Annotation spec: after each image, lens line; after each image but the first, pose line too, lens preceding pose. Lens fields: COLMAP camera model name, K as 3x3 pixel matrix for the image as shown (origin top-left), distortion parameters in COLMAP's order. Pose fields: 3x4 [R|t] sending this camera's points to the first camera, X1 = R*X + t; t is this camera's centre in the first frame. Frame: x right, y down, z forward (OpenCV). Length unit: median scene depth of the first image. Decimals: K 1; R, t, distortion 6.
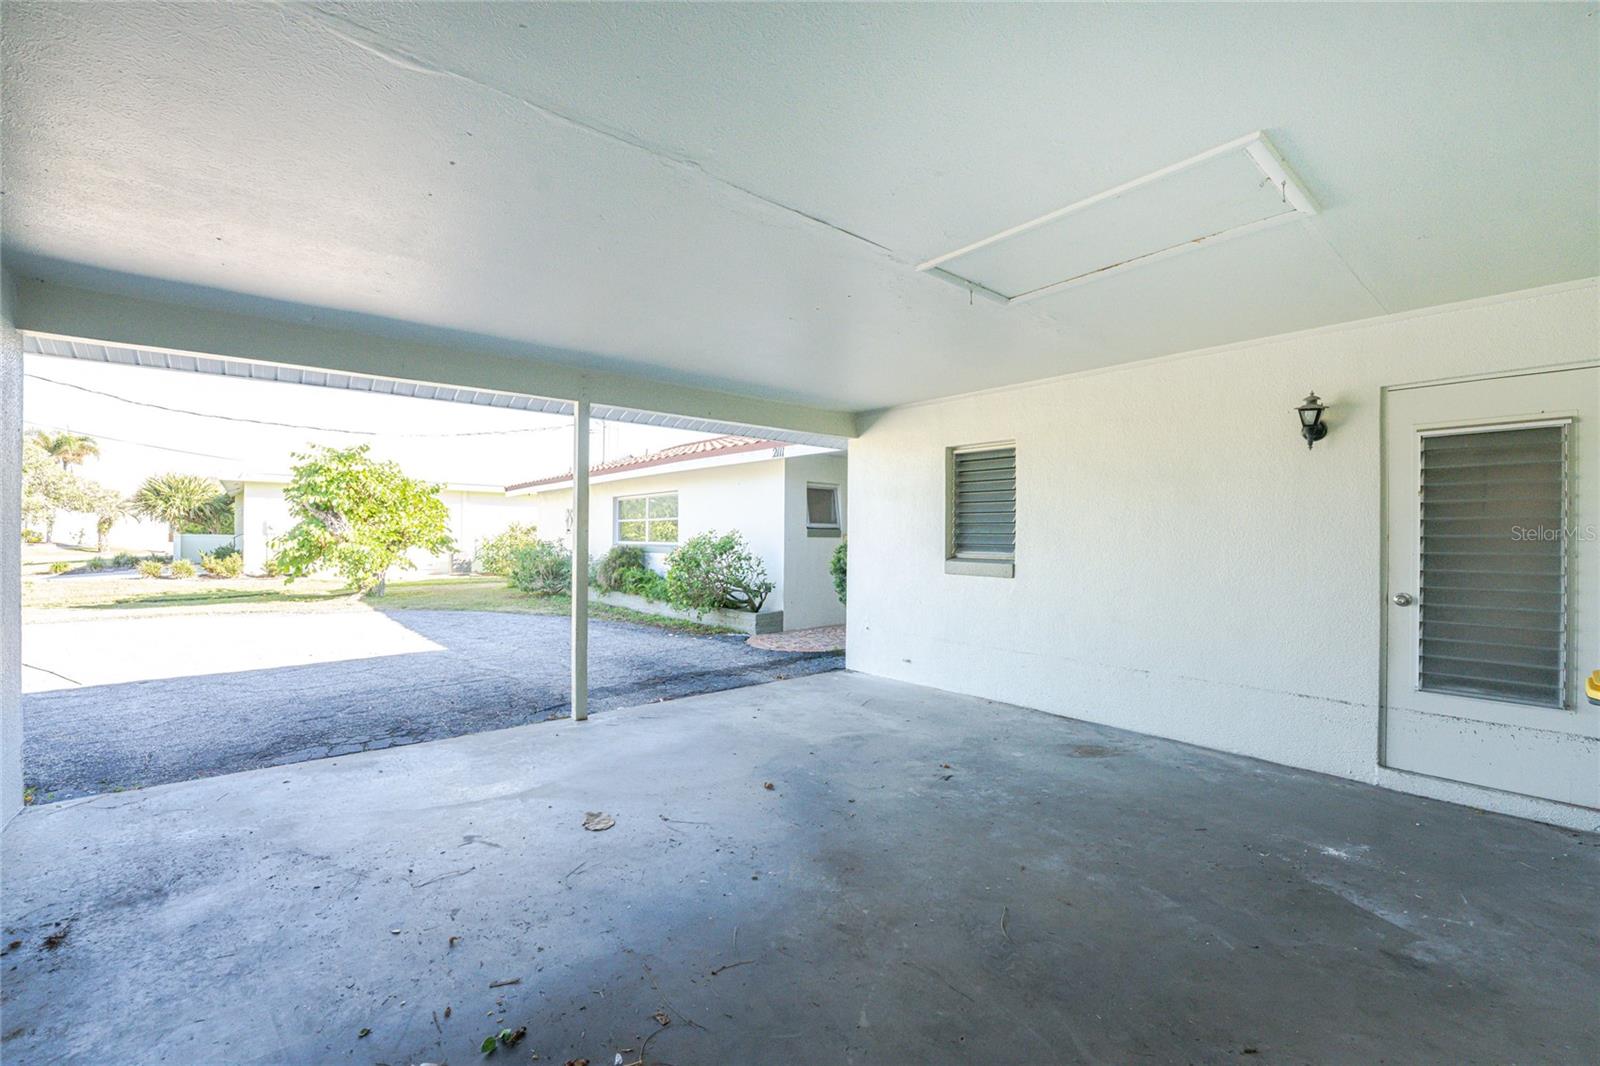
lens RADIAL K [[650.4, 0, 810.2], [0, 650.4, 536.0], [0, 0, 1]] dist [-0.002281, 0.001102]
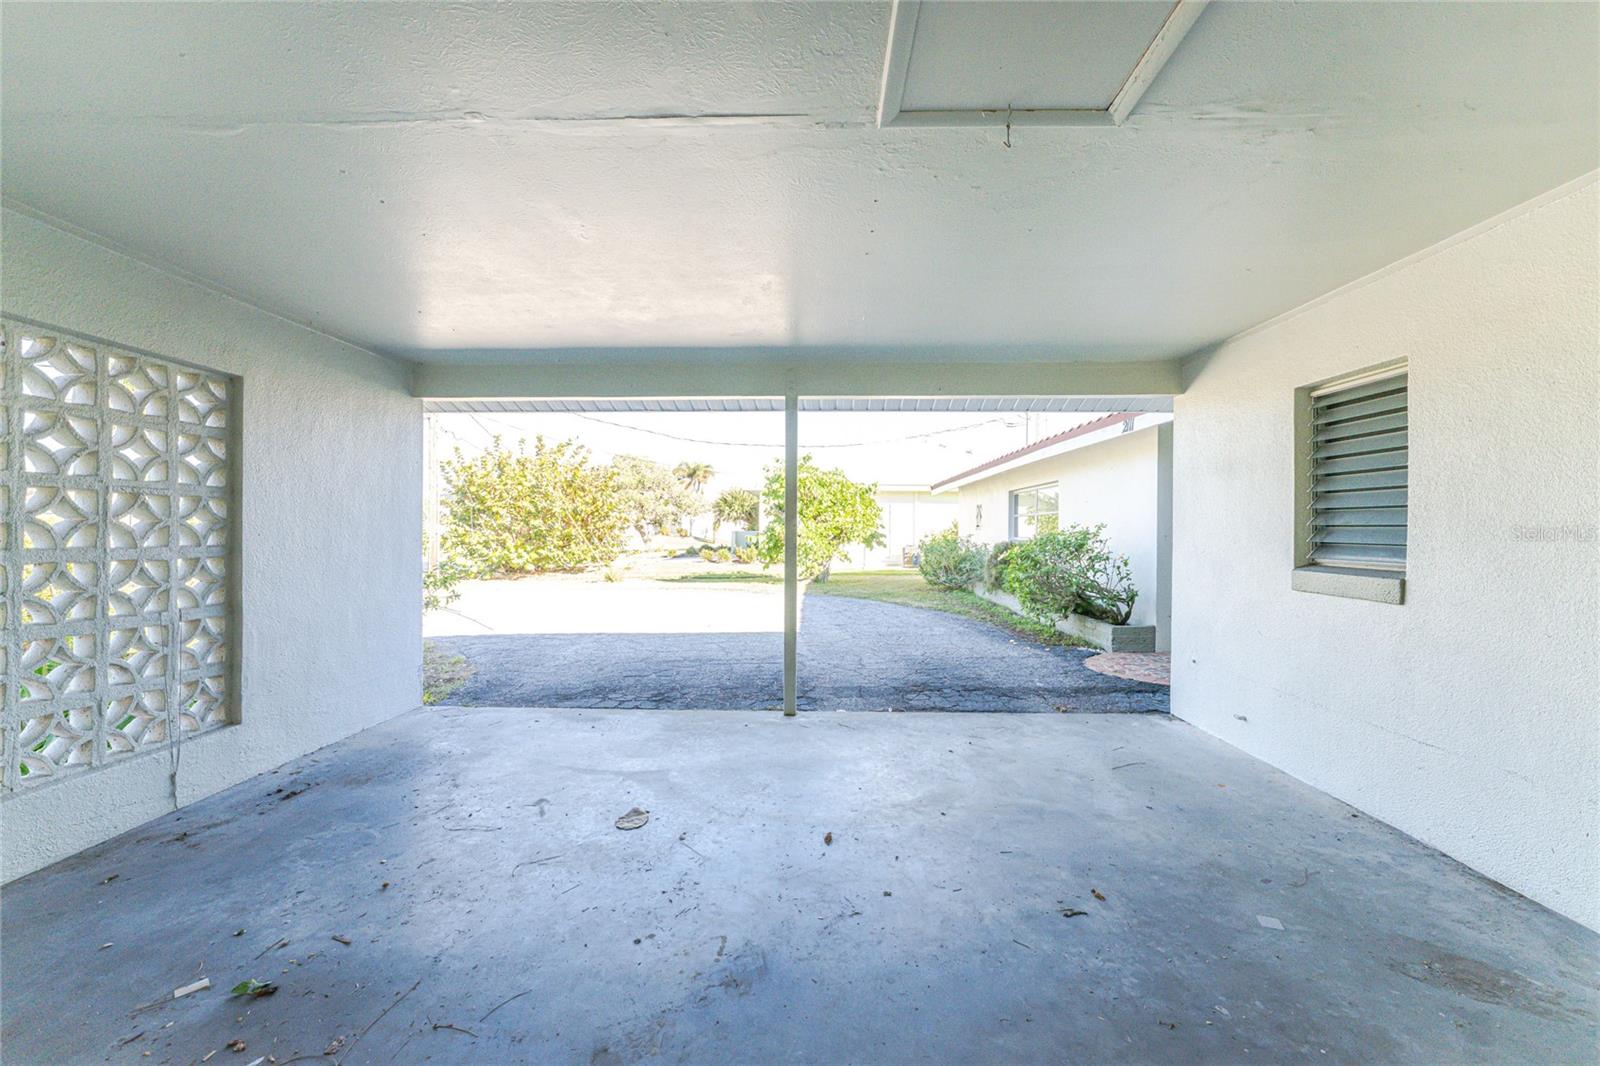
lens RADIAL K [[650.4, 0, 815.5], [0, 650.4, 530.9], [0, 0, 1]] dist [-0.002281, 0.001102]
pose [[0.754872, -0.001914, -0.655870, 0.269009], [0.000701, 0.999998, -0.002112, 0.001827], [0.655872, 0.001134, 0.754871, 0.223387]]
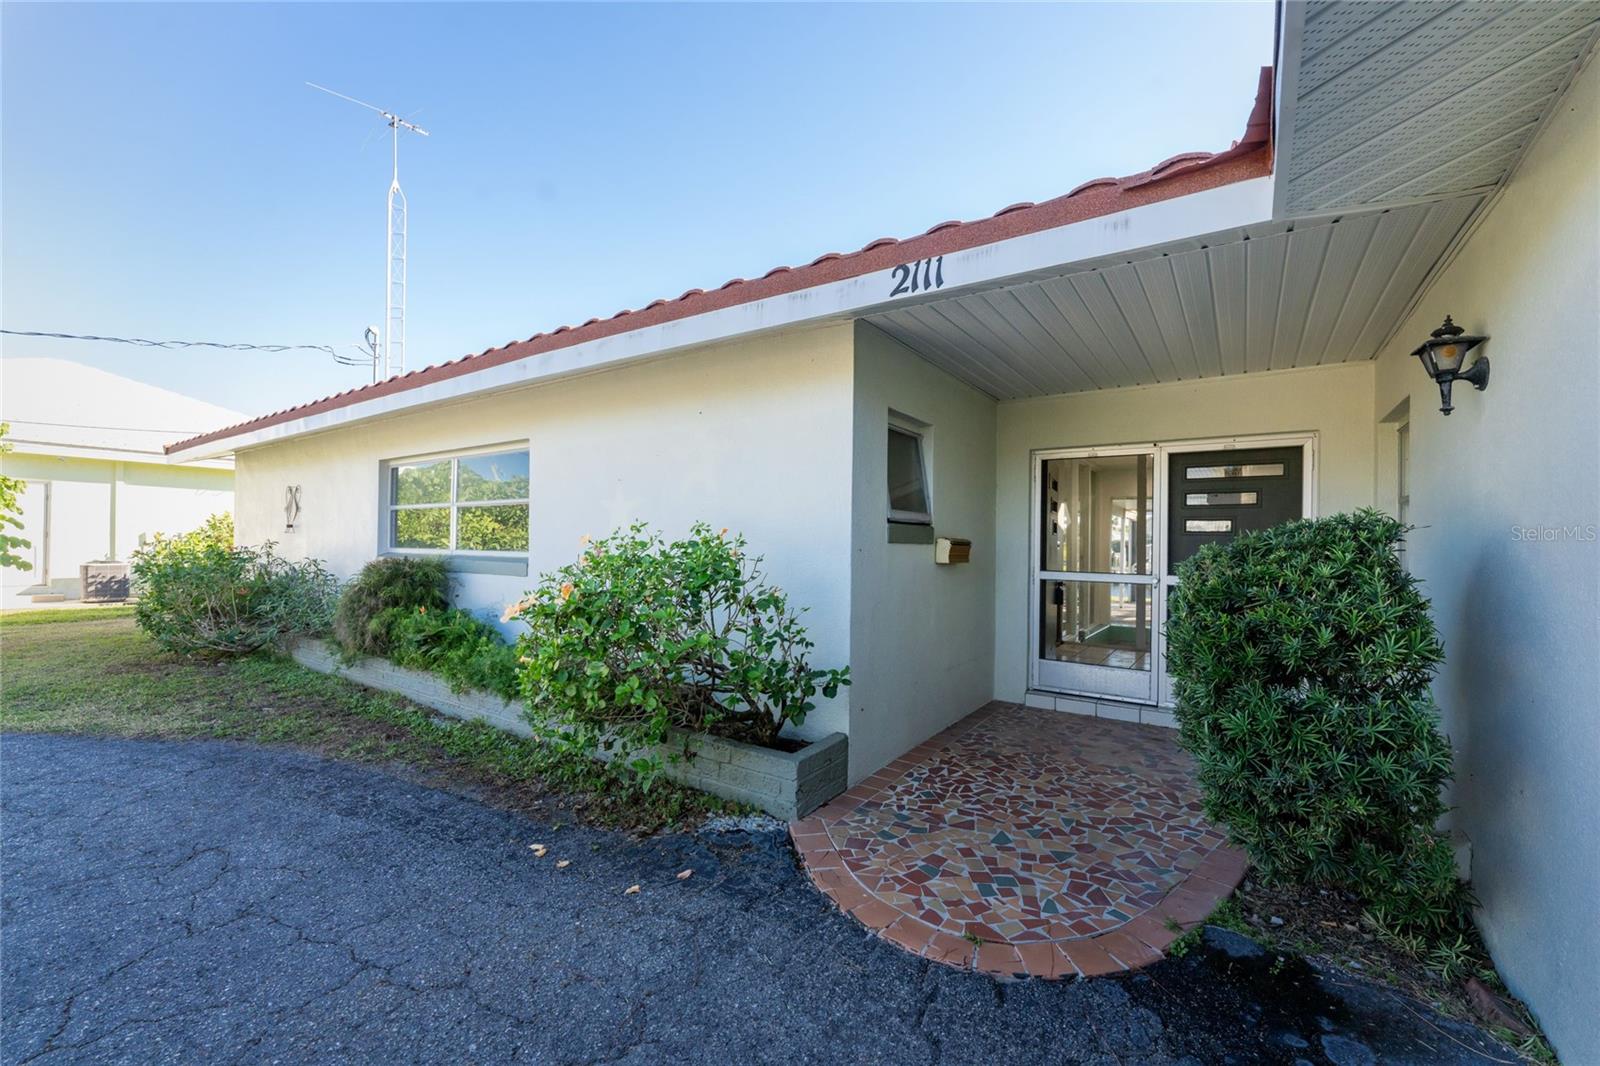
lens RADIAL K [[650.4, 0, 804.2], [0, 650.4, 541.6], [0, 0, 1]] dist [-0.002281, 0.001102]
pose [[0.967707, 0.005695, 0.252014, -0.269329], [-0.006262, 0.999979, 0.001447, 0.000603], [-0.252000, -0.002978, 0.967723, 1.045819]]
